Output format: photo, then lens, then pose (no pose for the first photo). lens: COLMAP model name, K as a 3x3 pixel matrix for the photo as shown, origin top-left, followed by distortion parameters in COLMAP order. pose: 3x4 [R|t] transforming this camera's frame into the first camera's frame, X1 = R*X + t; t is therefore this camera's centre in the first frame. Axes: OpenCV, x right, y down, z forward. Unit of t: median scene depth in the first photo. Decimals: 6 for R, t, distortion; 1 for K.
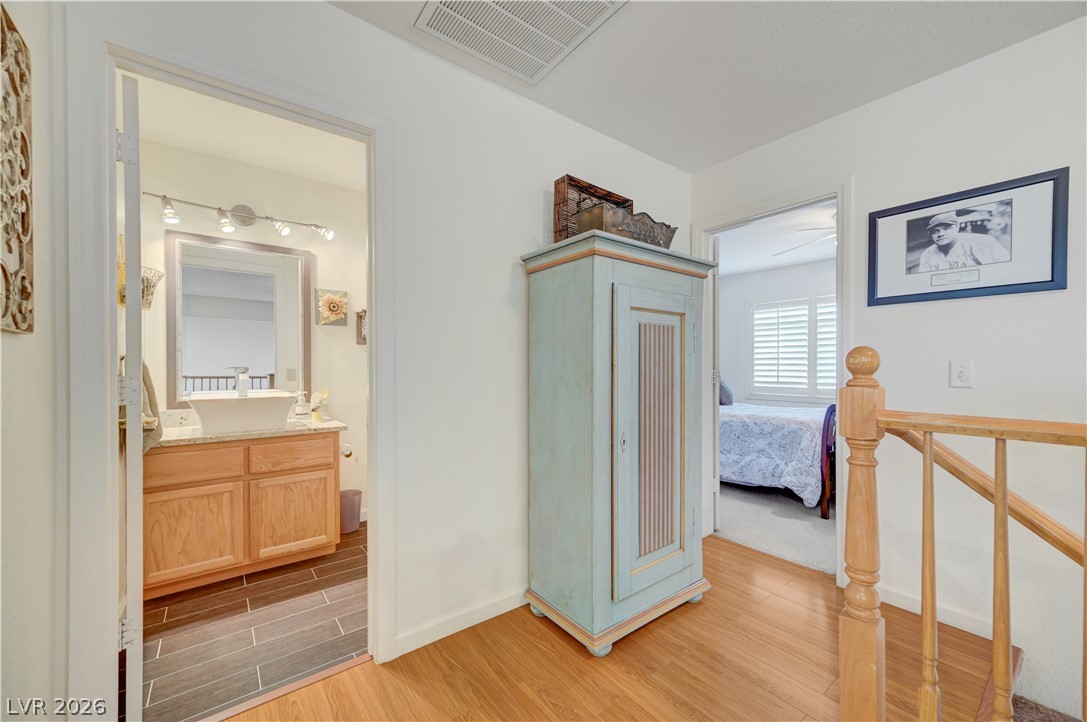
lens RADIAL K [[427.2, 0, 543.2], [0, 427.2, 368.6], [0, 0, 1]] dist [0.008767, -0.000543]
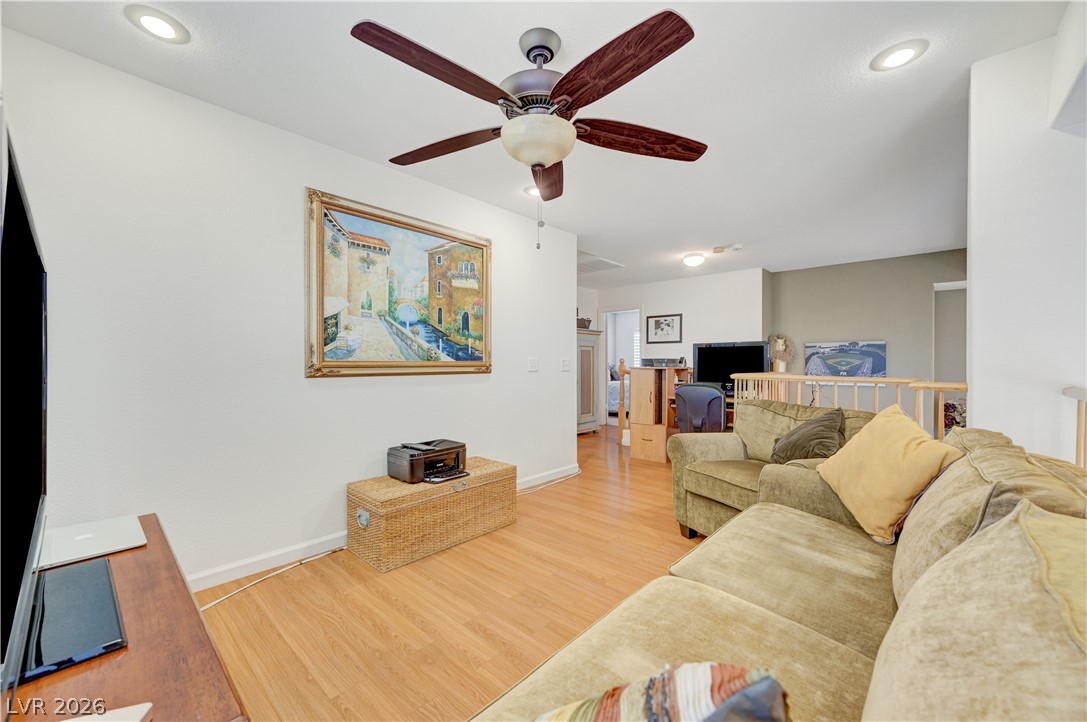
lens RADIAL K [[427.2, 0, 539.5], [0, 427.2, 361.7], [0, 0, 1]] dist [0.008767, -0.000543]
pose [[0.987305, -0.000569, 0.158834, -0.549853], [0.001400, 0.999986, -0.005117, 0.008940], [-0.158828, 0.005275, 0.987292, -1.979226]]
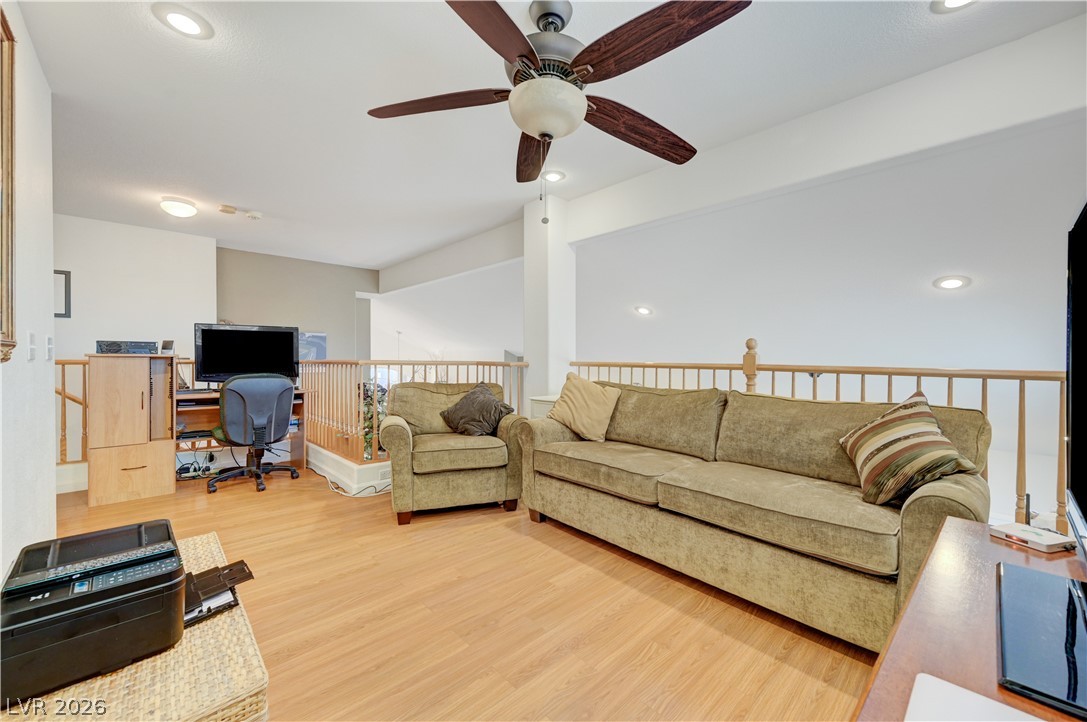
lens RADIAL K [[427.2, 0, 548.1], [0, 427.2, 359.9], [0, 0, 1]] dist [0.008767, -0.000543]
pose [[-0.091537, -0.008479, 0.995766, -1.165418], [-0.003243, 0.999961, 0.008217, 0.027561], [-0.995796, -0.002477, -0.091561, -1.152623]]
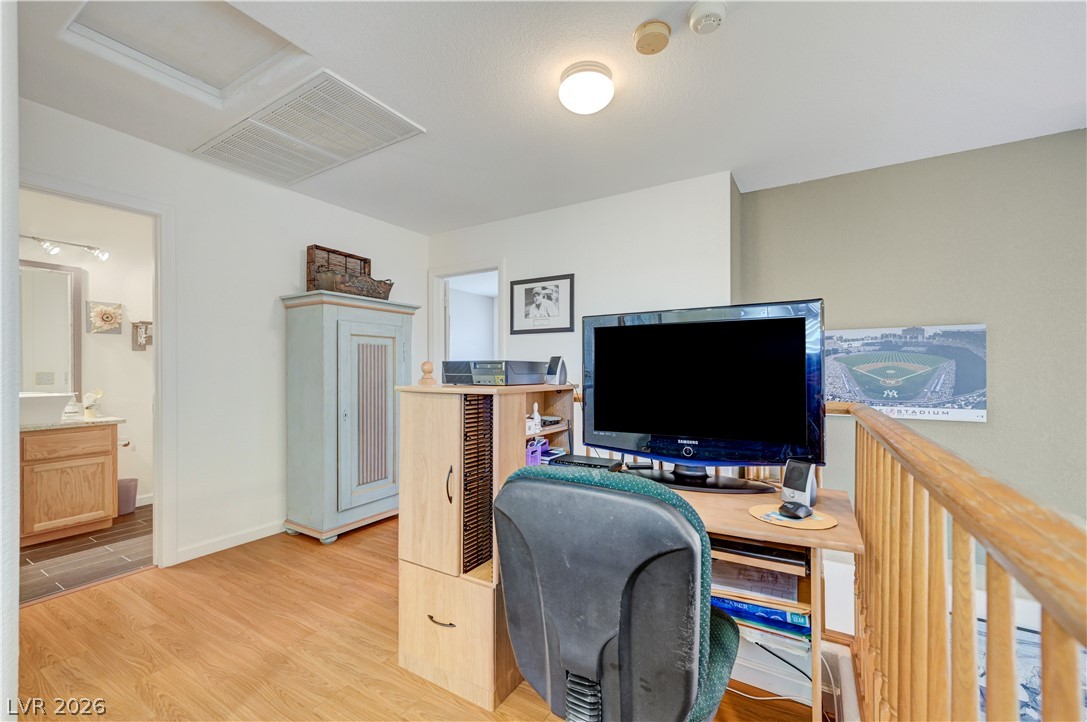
lens RADIAL K [[449.9, 0, 539.7], [0, 449.9, 367.2], [0, 0, 1]] dist [0.012287, 0.000868]
pose [[0.937726, -0.001036, 0.347375, 0.214259], [0.003572, 0.999971, -0.006659, -0.000657], [-0.347358, 0.007486, 0.937703, -0.682233]]
